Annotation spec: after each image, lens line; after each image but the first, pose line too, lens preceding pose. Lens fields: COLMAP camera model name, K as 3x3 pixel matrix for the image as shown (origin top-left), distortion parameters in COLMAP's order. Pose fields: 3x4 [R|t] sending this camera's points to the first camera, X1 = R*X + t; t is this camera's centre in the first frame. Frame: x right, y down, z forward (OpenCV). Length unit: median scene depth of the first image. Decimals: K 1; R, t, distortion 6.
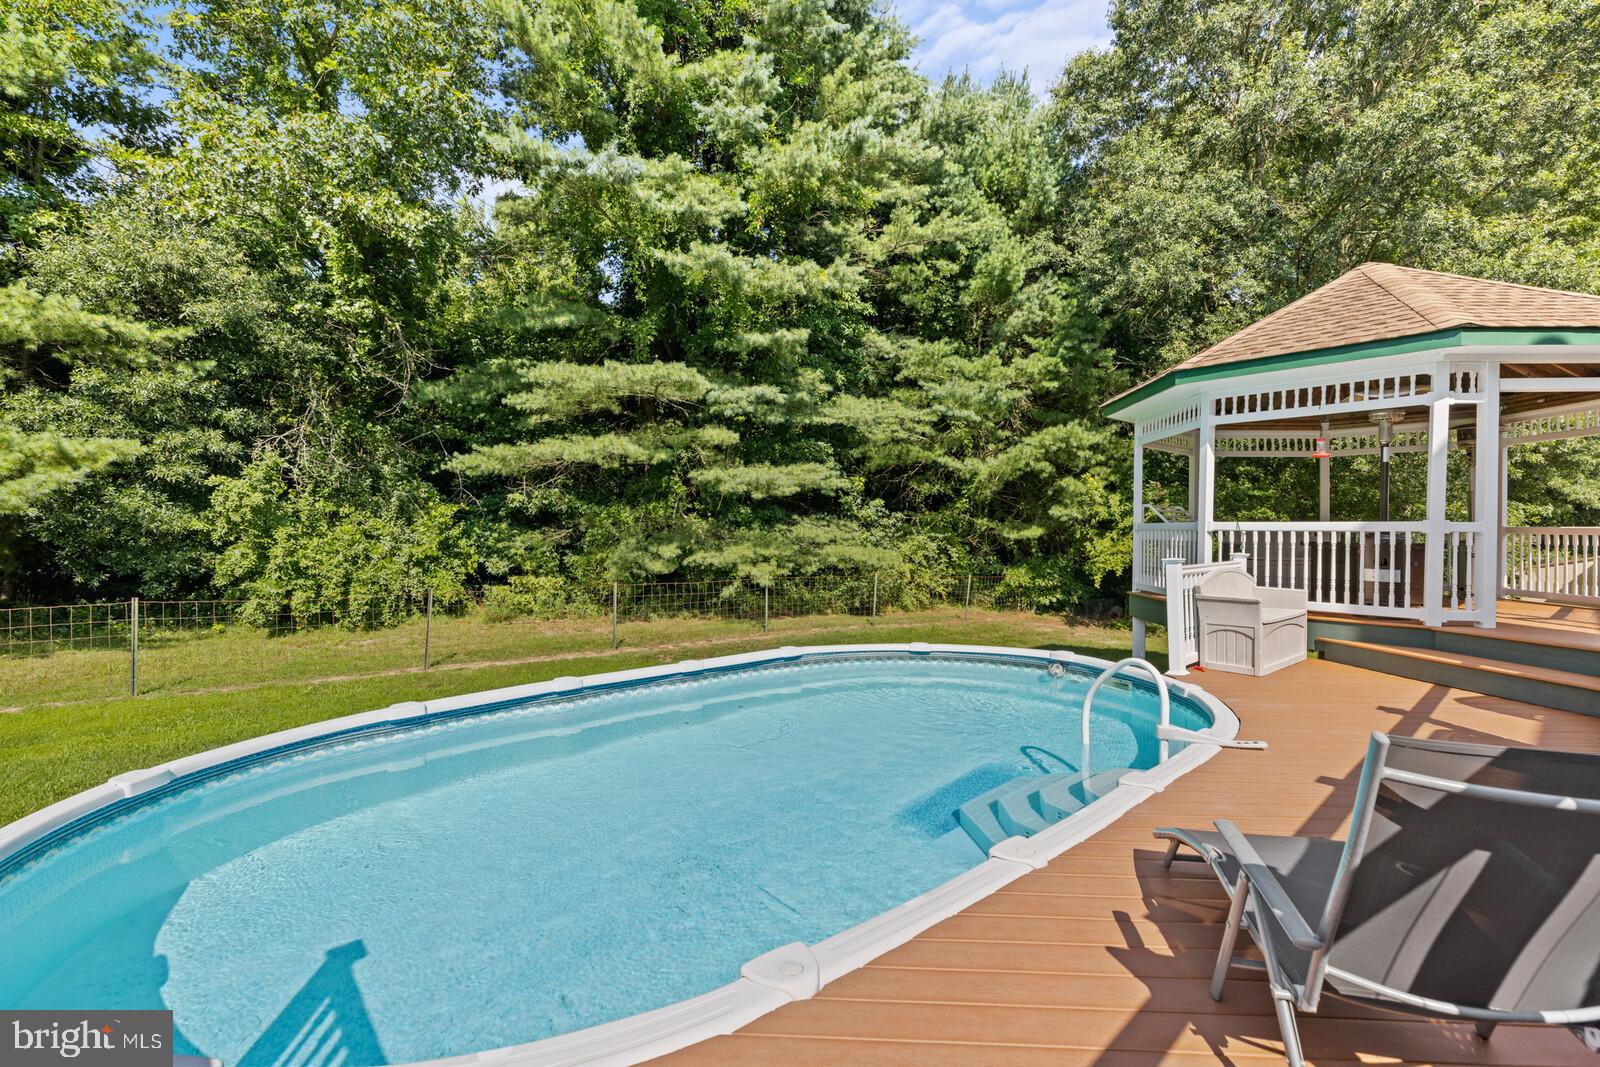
lens RADIAL K [[716.5, 0, 800.0], [0, 716.5, 533.5], [0, 0, 1]] dist [0.002637, 0.000099]
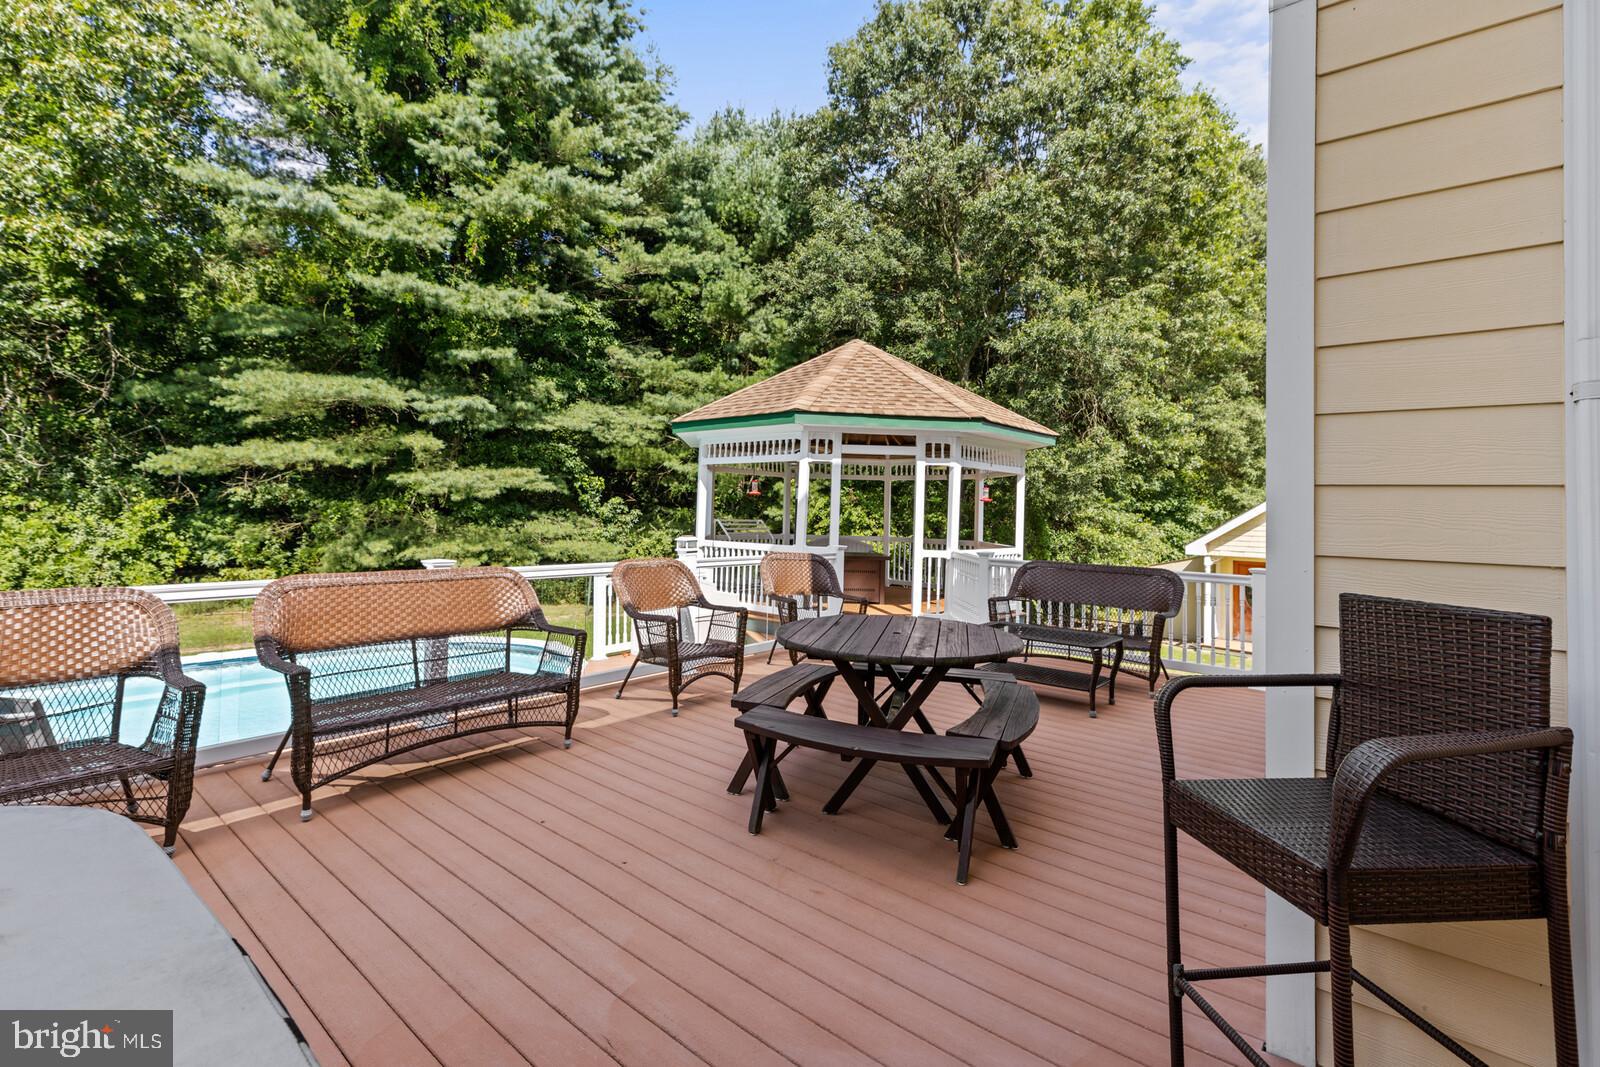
lens RADIAL K [[736.1, 0, 804.1], [0, 736.1, 492.2], [0, 0, 1]] dist [0.000356, 0.000821]
pose [[0.991726, 0.018948, 0.126969, 0.303708], [-0.015348, 0.999454, -0.029275, -0.033821], [-0.127454, 0.027084, 0.991475, -0.175298]]
